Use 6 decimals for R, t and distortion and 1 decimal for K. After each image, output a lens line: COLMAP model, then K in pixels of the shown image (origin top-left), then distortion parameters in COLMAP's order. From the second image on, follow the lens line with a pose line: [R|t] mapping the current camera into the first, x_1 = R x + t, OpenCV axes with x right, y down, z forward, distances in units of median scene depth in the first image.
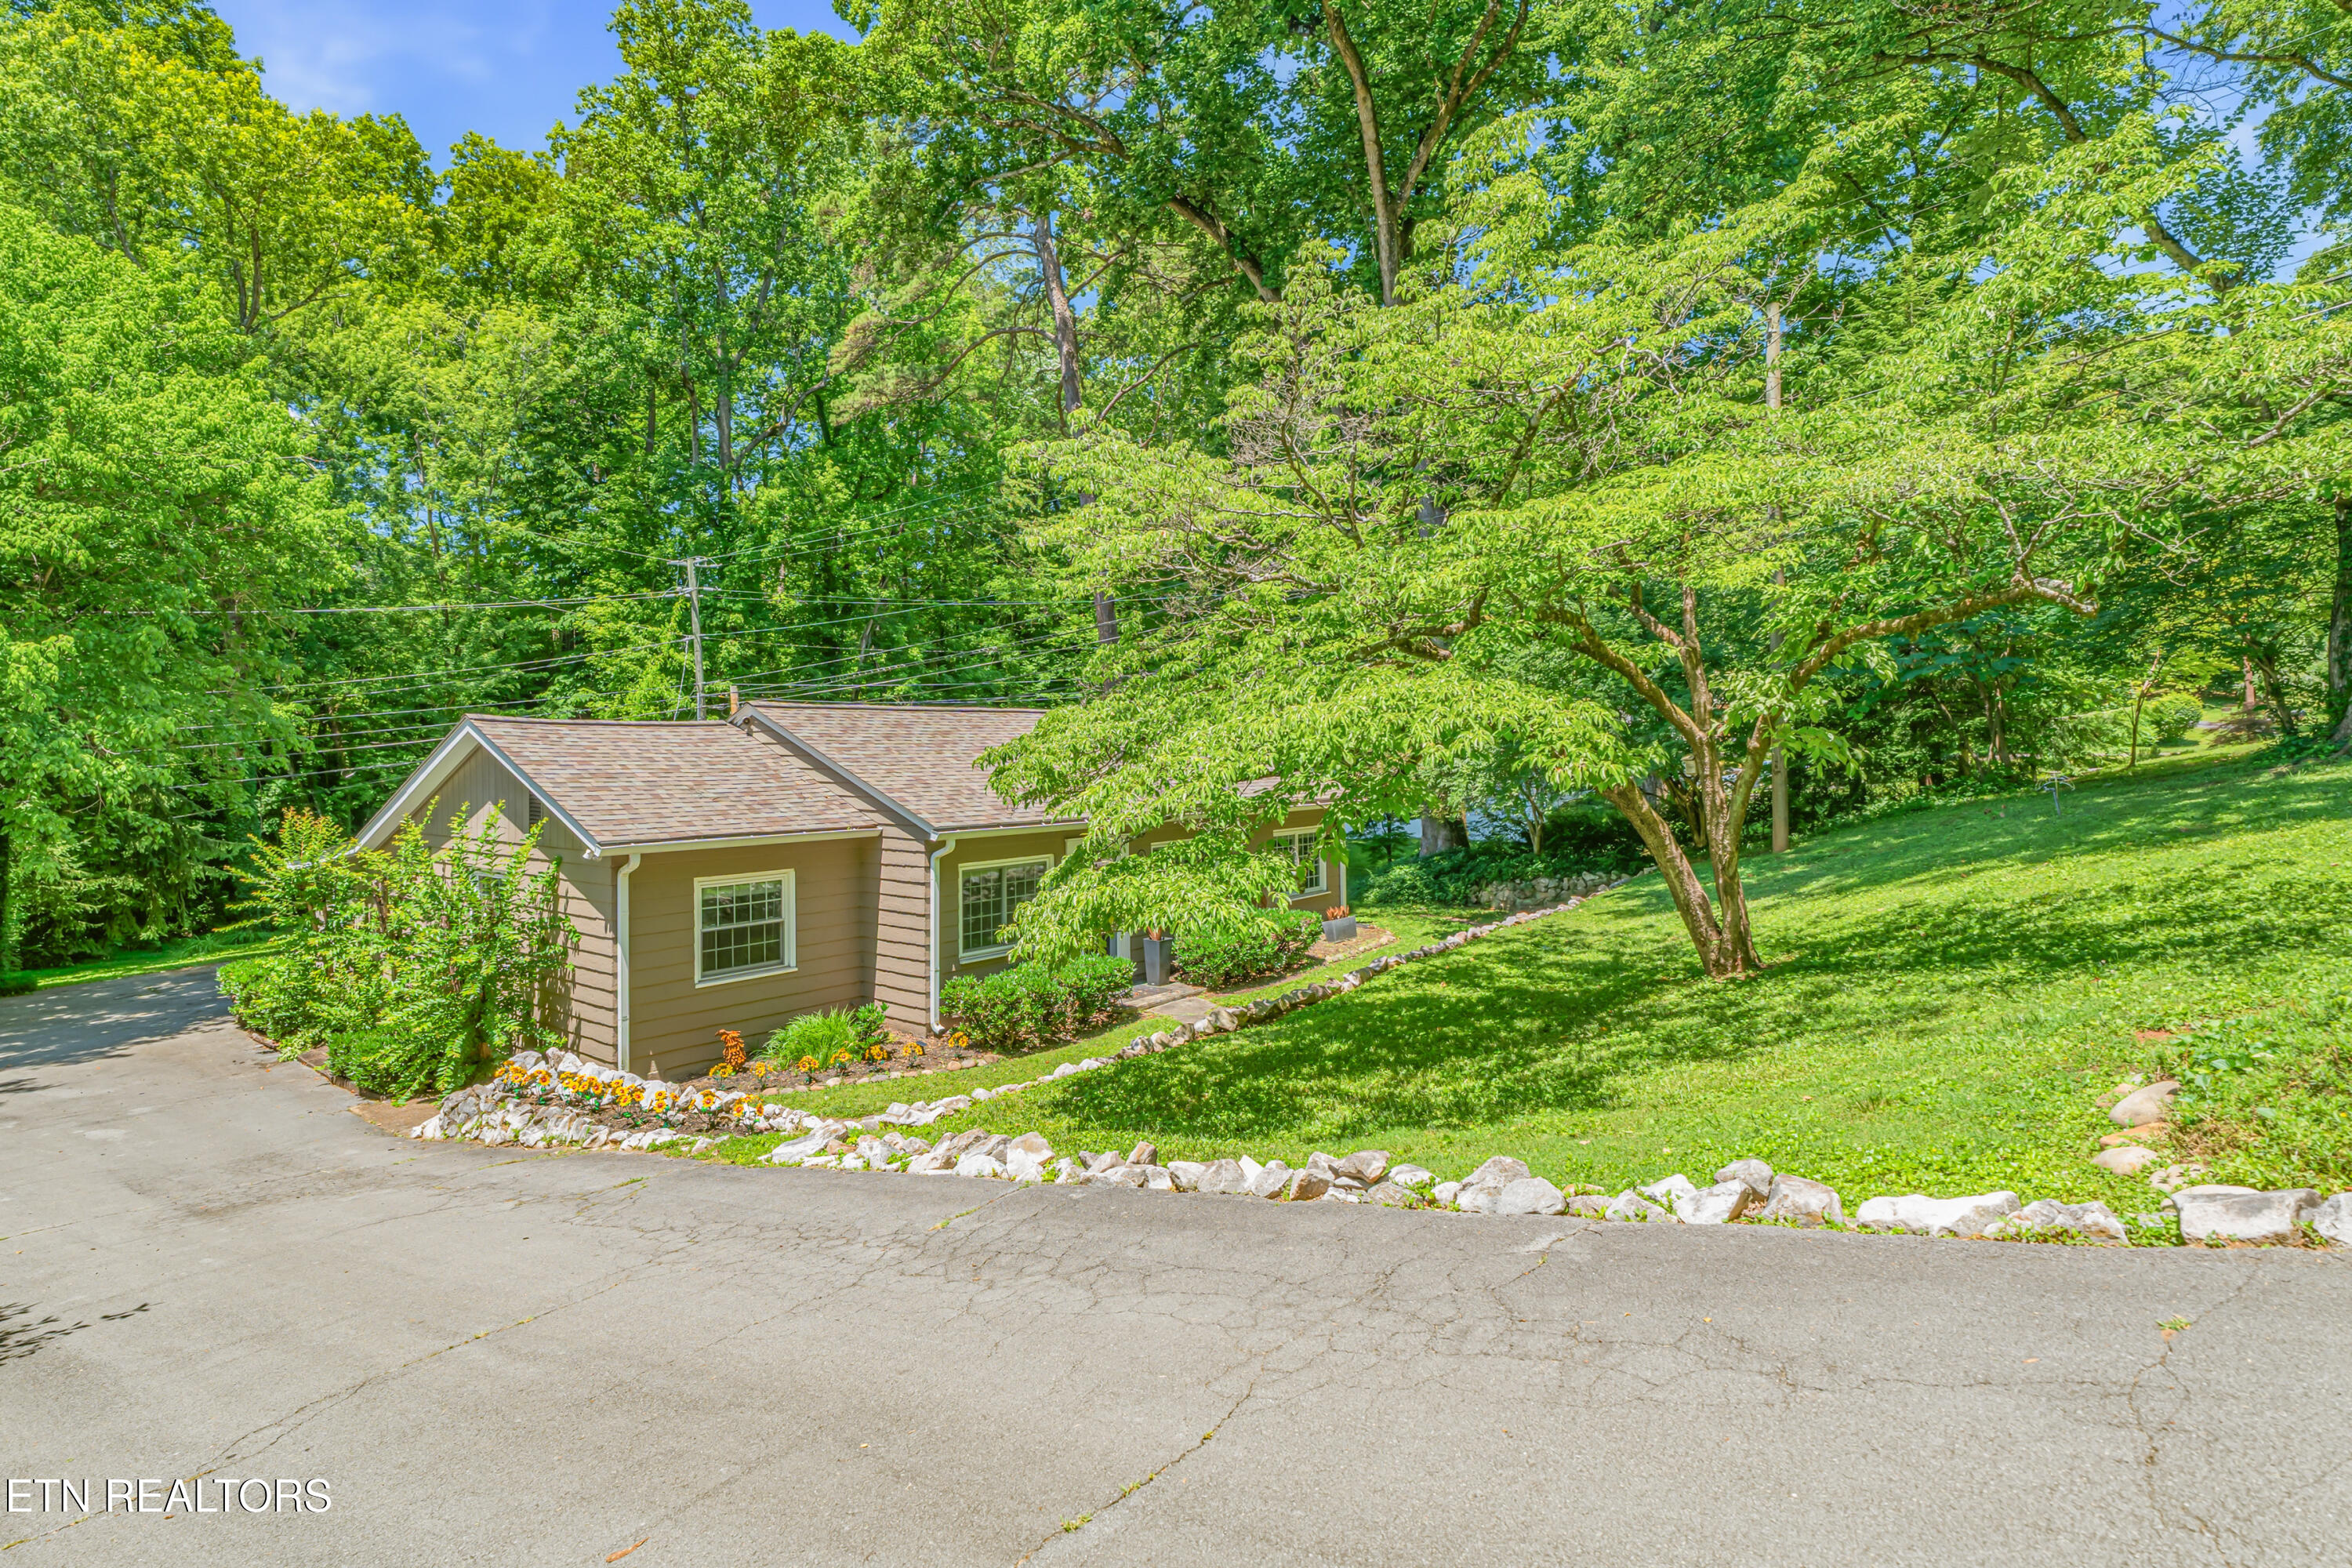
lens RADIAL K [[1213.5, 0, 1198.8], [0, 1213.5, 728.5], [0, 0, 1]] dist [0.000442, -0.001134]
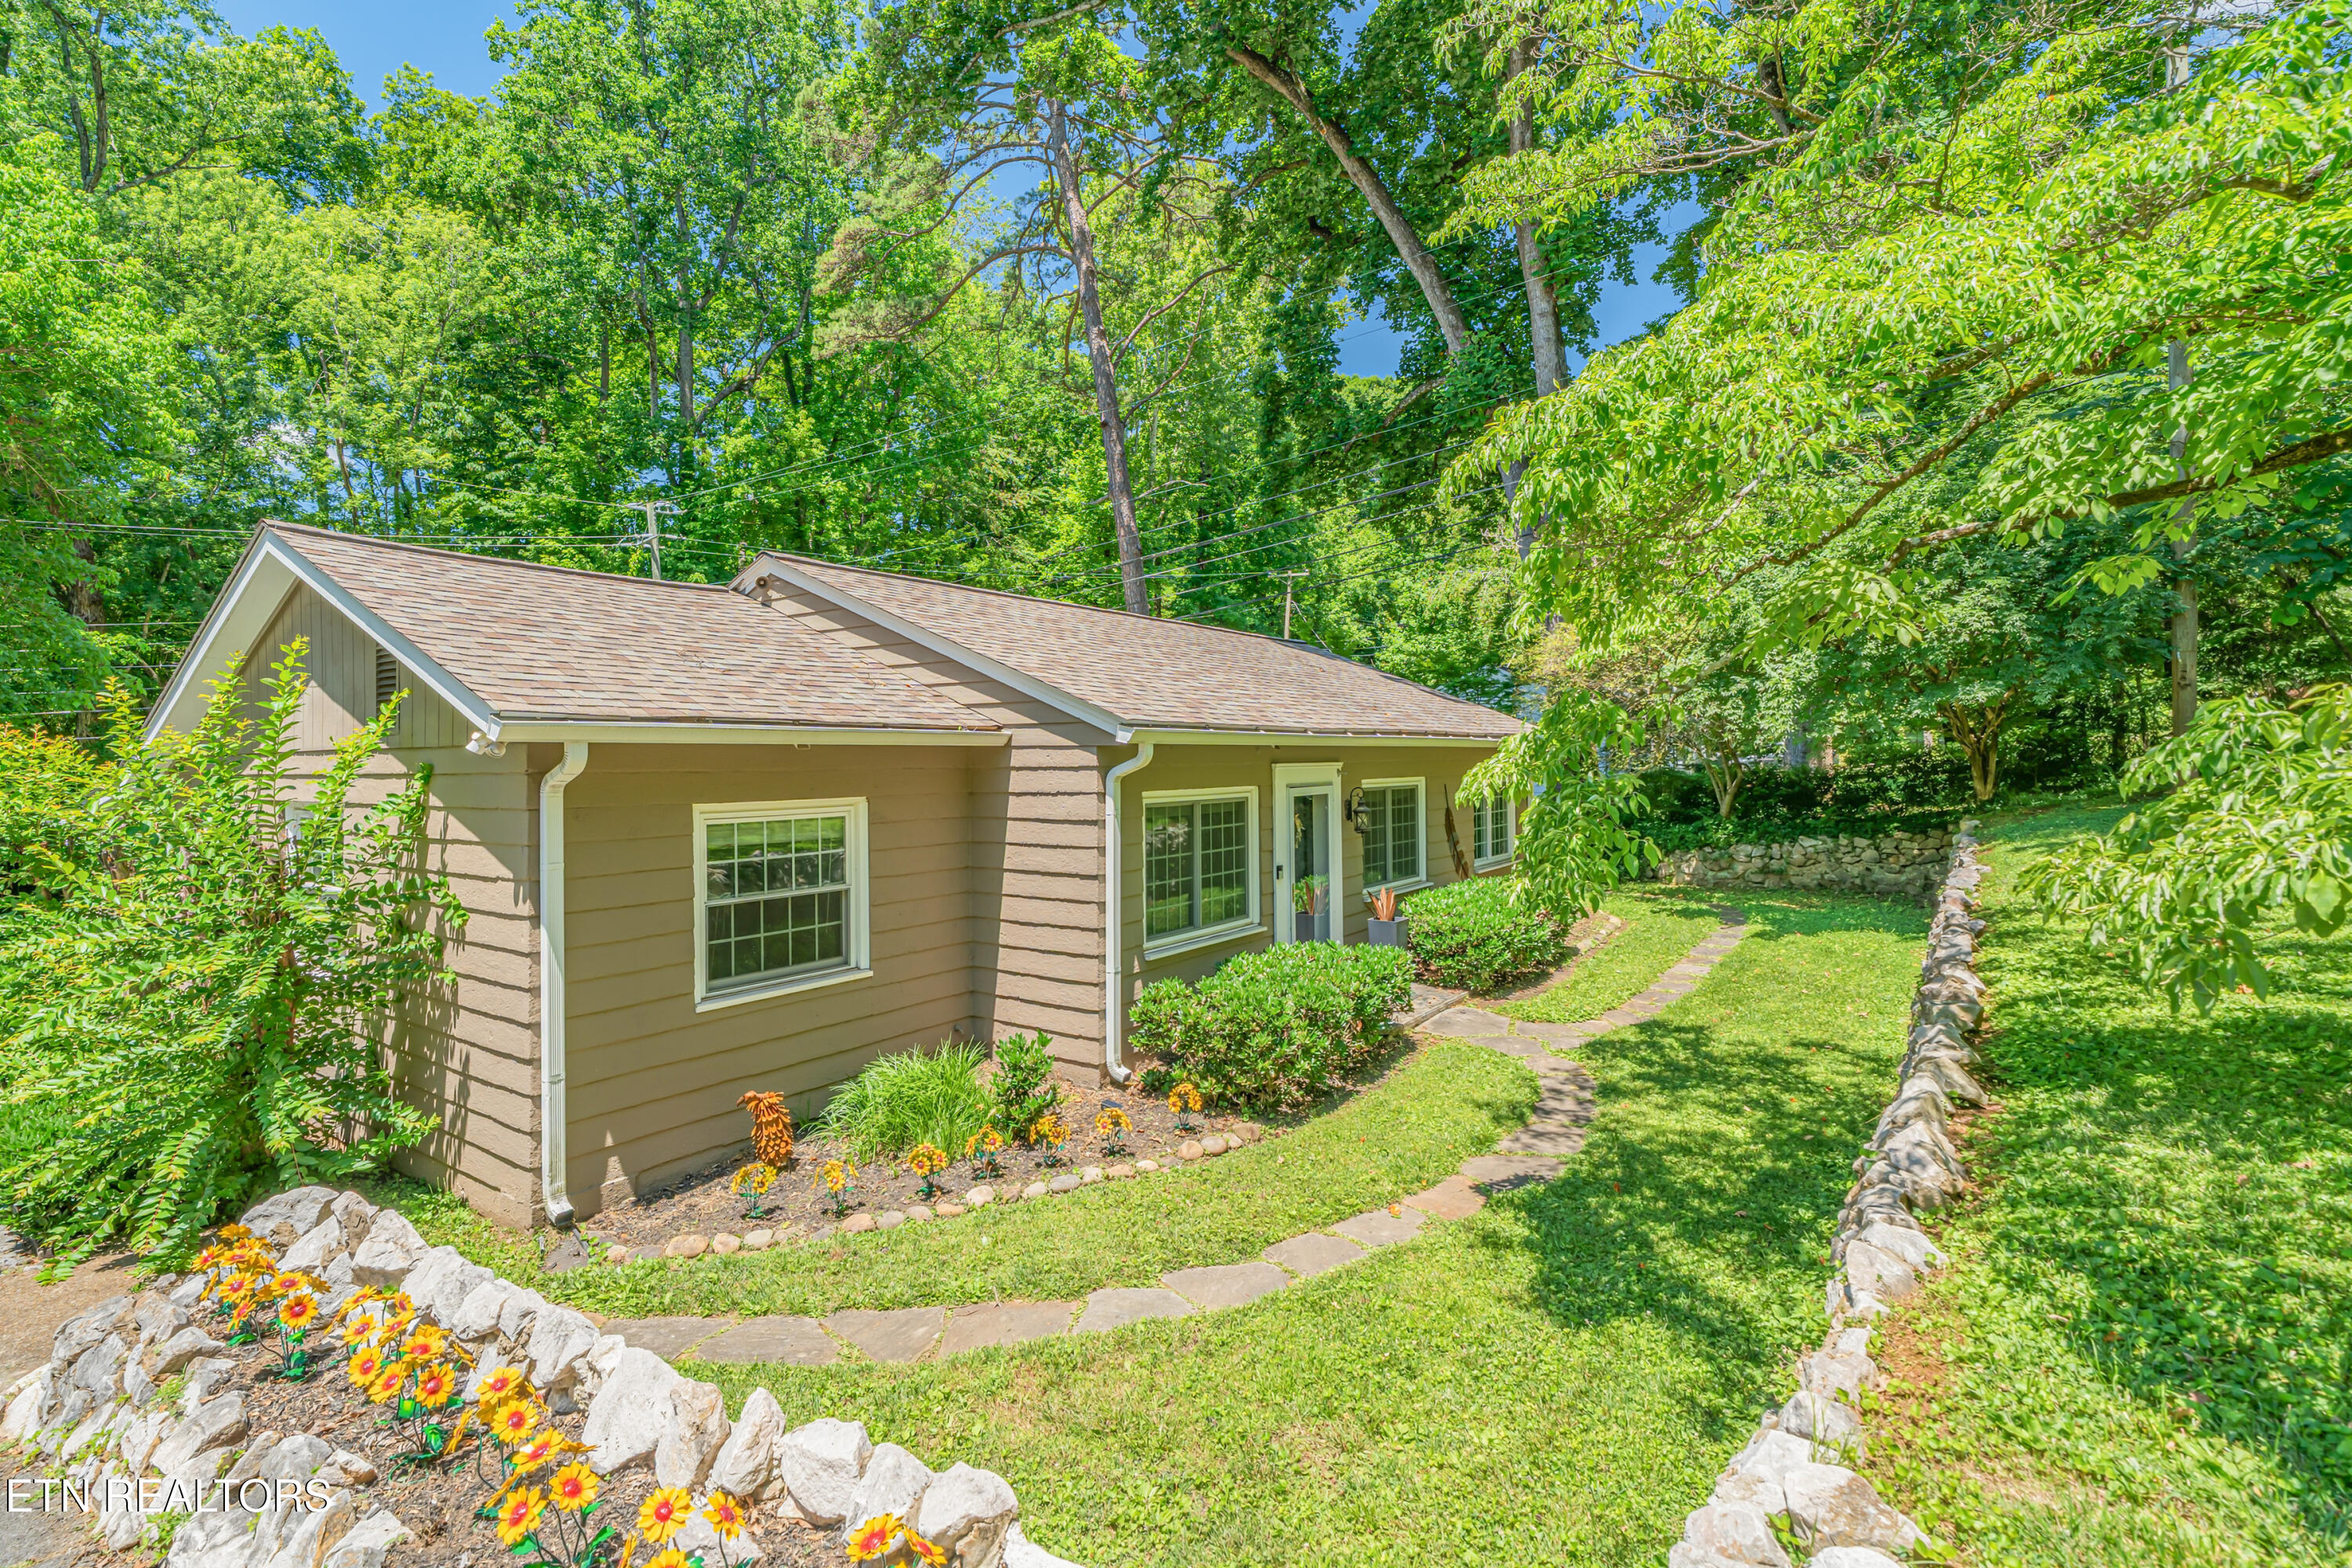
lens RADIAL K [[1097.5, 0, 1180.4], [0, 1097.5, 746.6], [0, 0, 1]] dist [-0.004227, 0.001075]
pose [[0.998159, -0.000940, 0.060638, -0.188394], [0.000863, 0.999999, 0.001293, 0.079124], [-0.060639, -0.001239, 0.998159, 0.412632]]
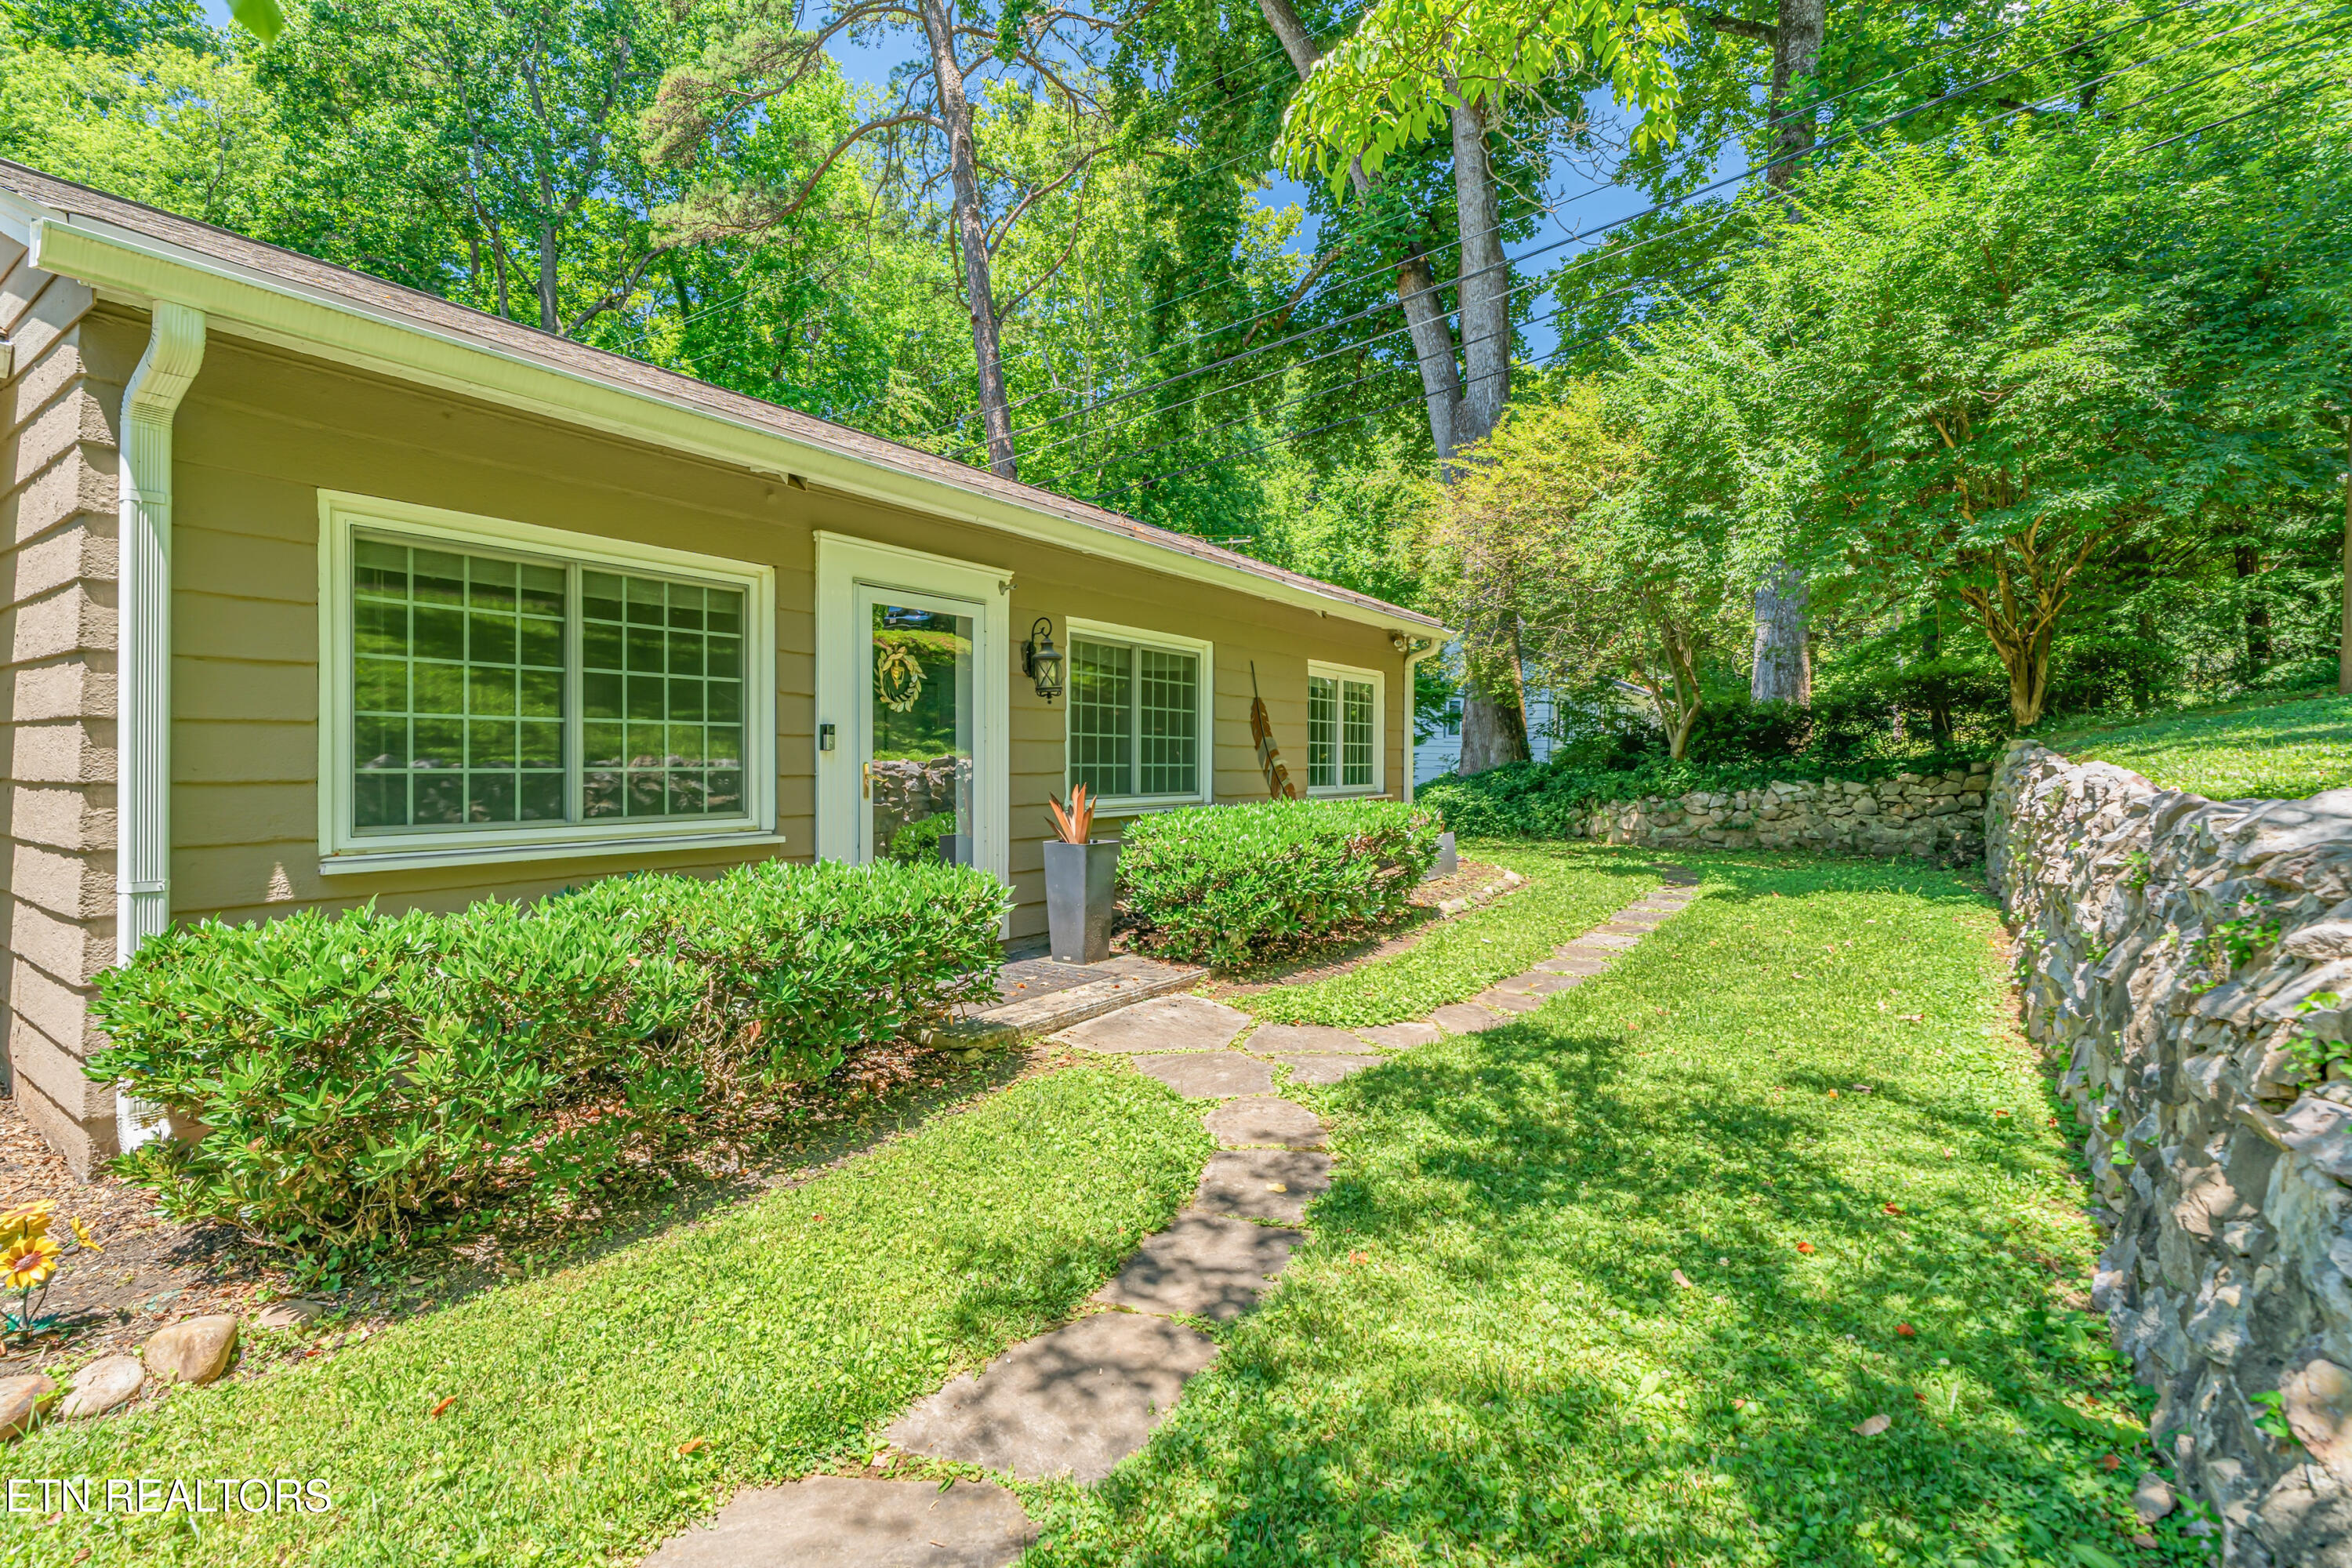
lens RADIAL K [[1058.5, 0, 1180.5], [0, 1058.5, 763.7], [0, 0, 1]] dist [-0.004922, 0.001671]
pose [[0.996966, 0.014972, 0.076386, -0.028912], [-0.016322, 0.999721, 0.017086, 0.145306], [-0.076109, -0.018281, 0.996932, 0.678200]]
